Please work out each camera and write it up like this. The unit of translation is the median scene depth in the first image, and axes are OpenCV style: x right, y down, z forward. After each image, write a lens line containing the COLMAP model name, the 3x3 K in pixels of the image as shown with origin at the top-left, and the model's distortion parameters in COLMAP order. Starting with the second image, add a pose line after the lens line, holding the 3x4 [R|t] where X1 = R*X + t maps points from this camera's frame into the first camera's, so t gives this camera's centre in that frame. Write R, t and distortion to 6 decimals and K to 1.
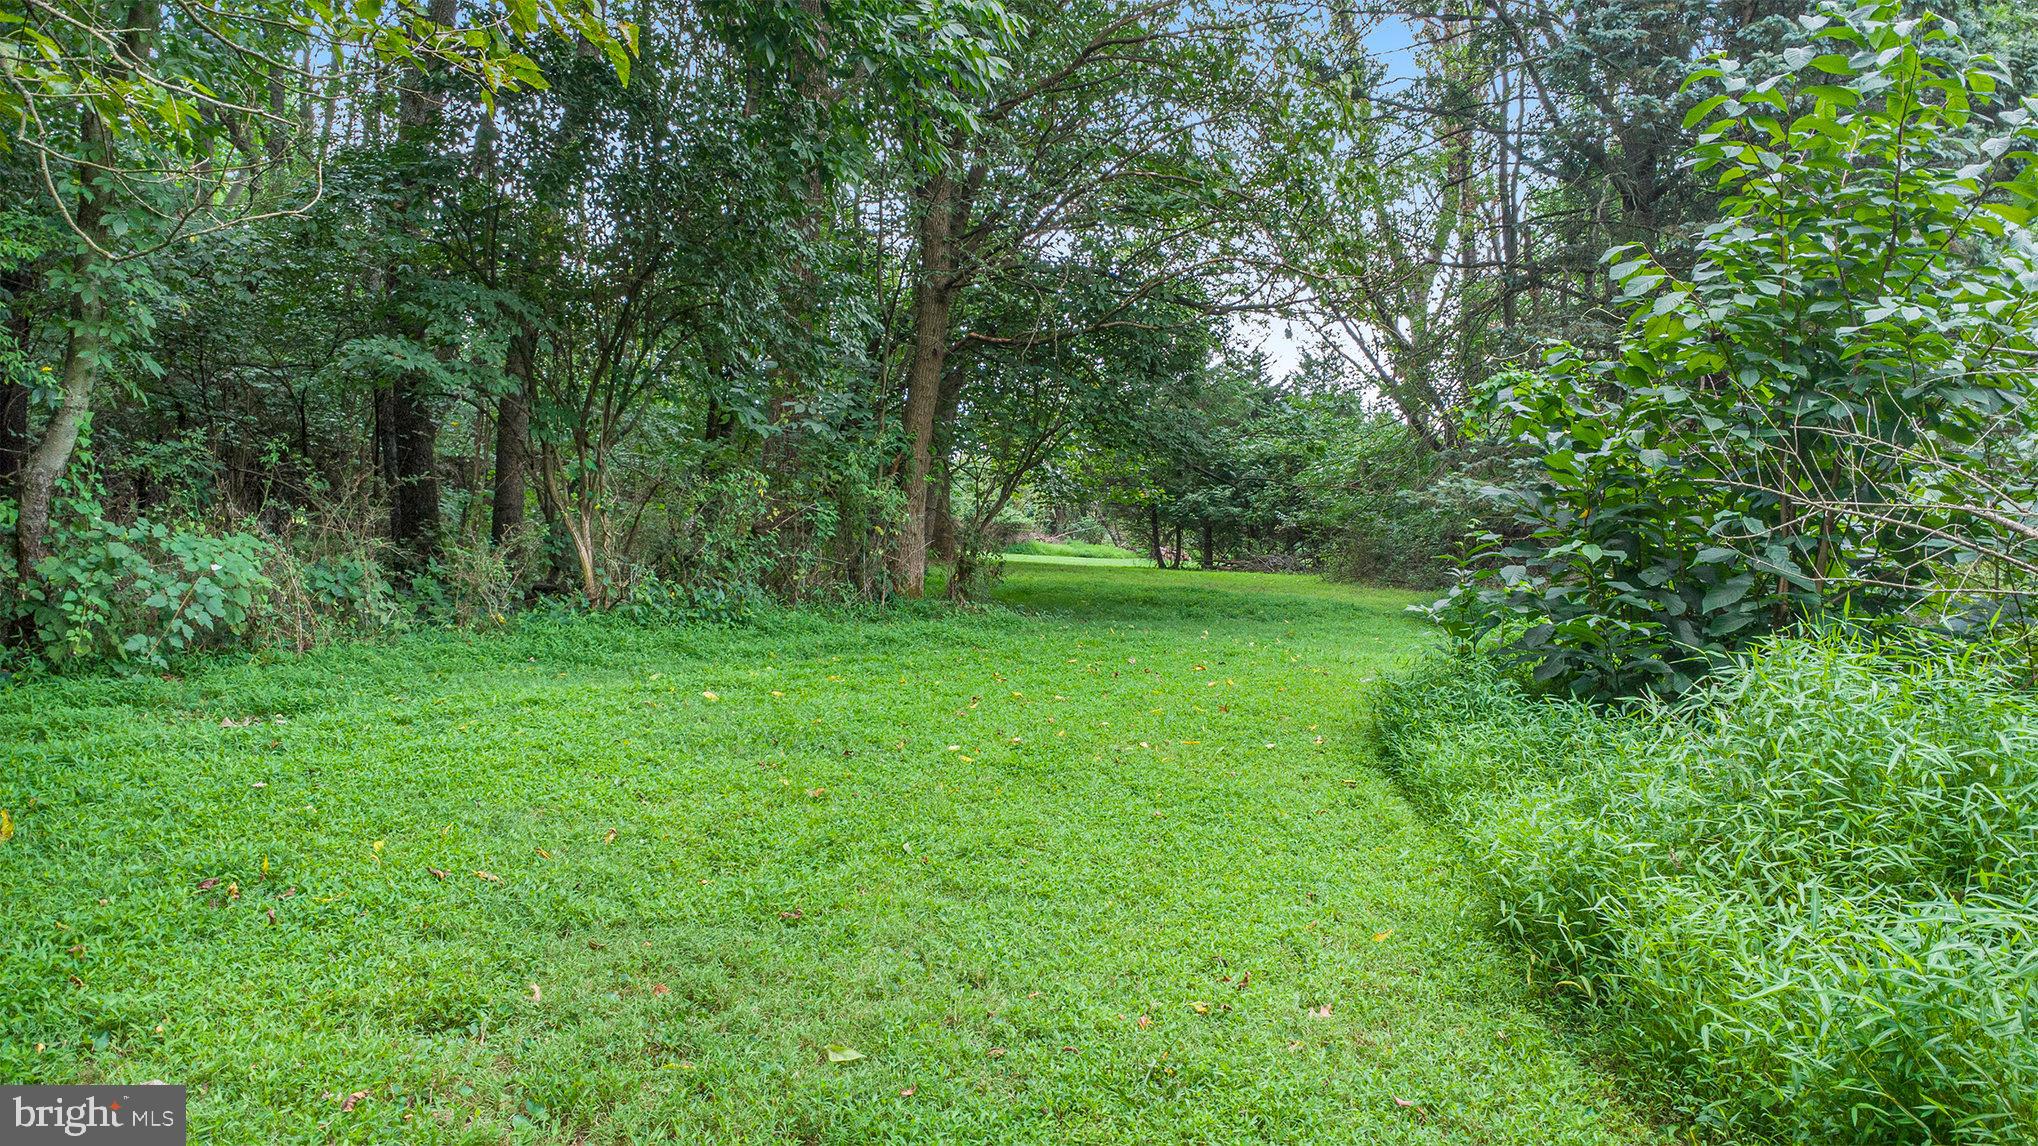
lens RADIAL K [[1419.4, 0, 1019.0], [0, 1419.4, 573.0], [0, 0, 1]] dist [-0.006659, -0.006891]
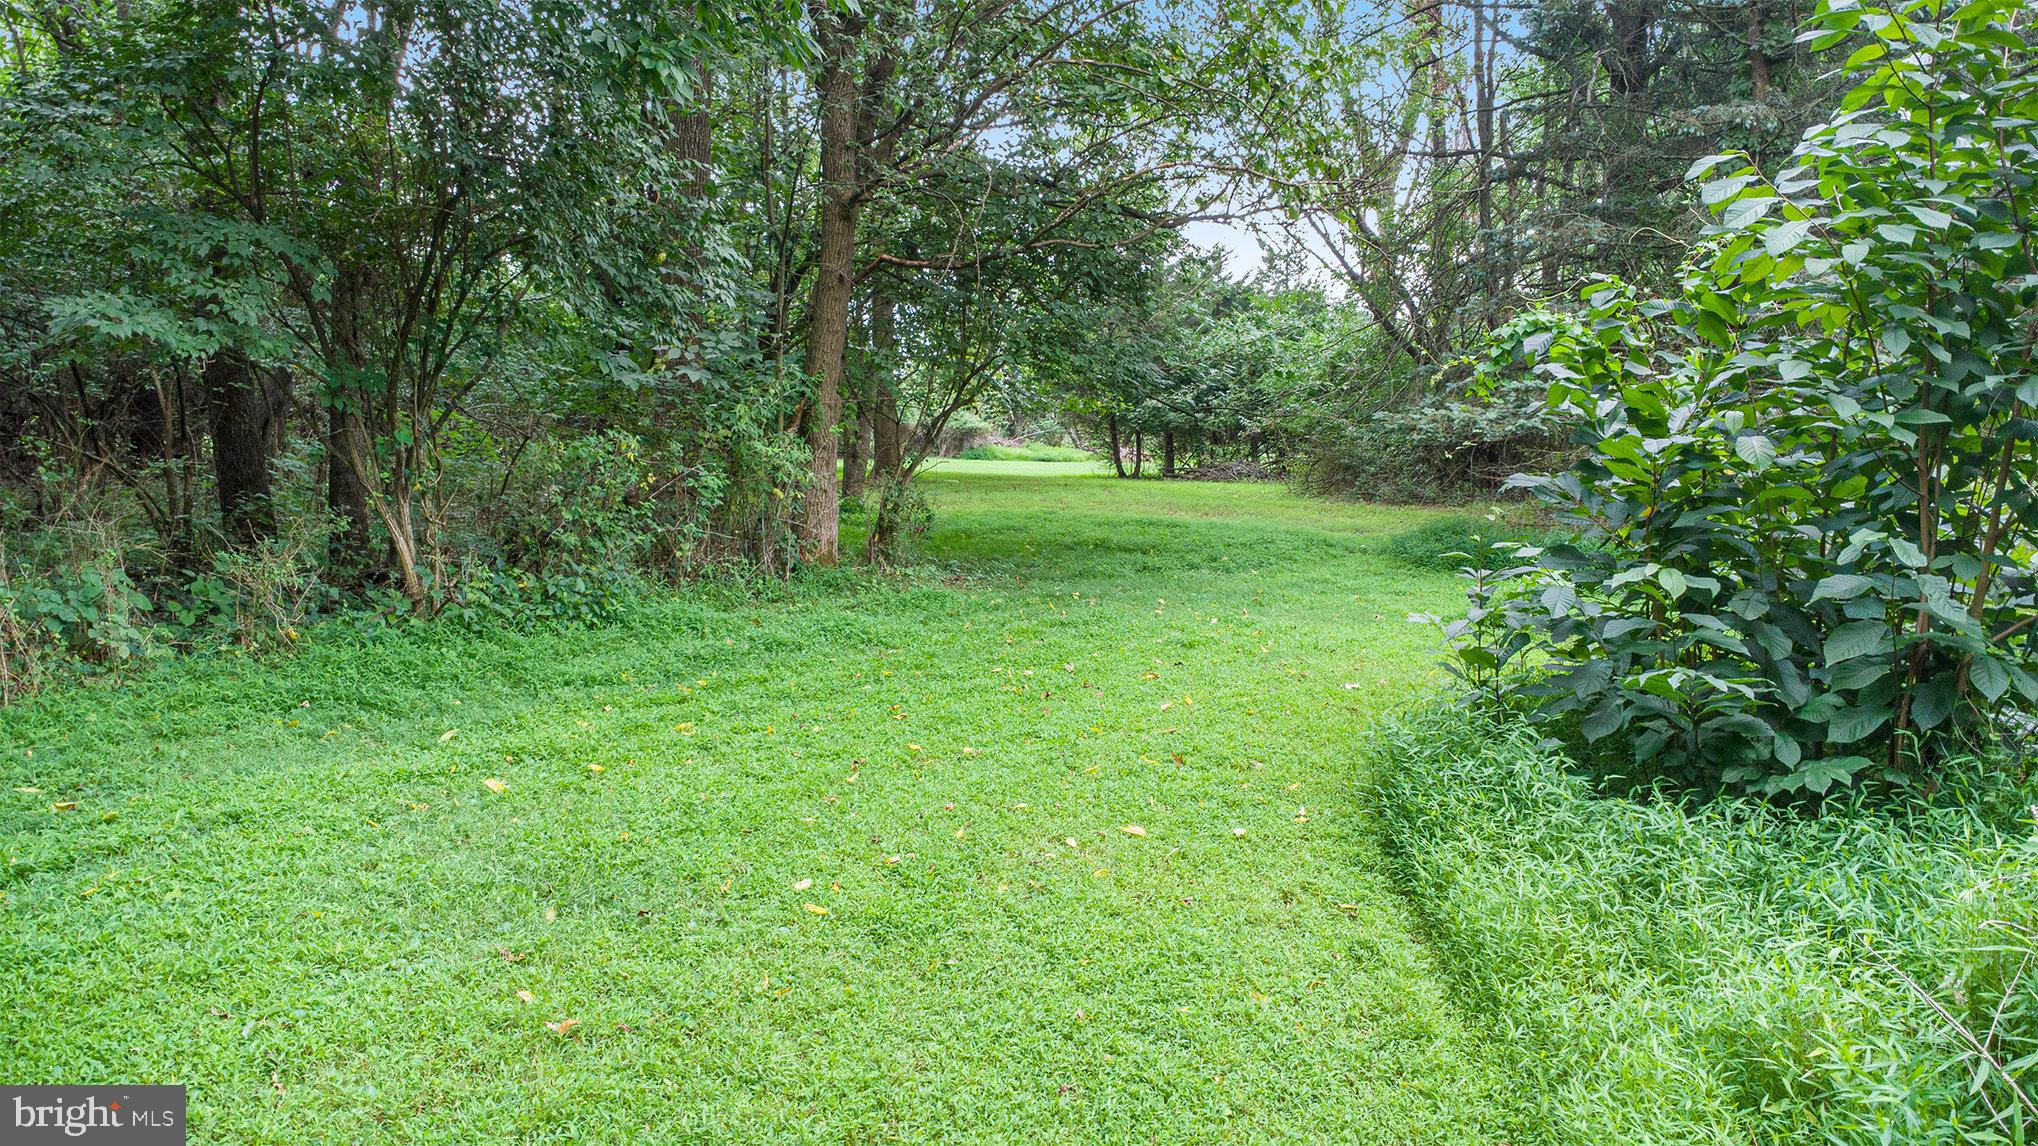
lens RADIAL K [[1419.4, 0, 1019.0], [0, 1419.4, 573.0], [0, 0, 1]] dist [-0.006659, -0.006891]
pose [[0.999426, -0.023946, 0.023959, 0.016690], [0.022126, 0.997046, 0.073551, -0.028337], [-0.025650, -0.072979, 0.997004, 0.096681]]
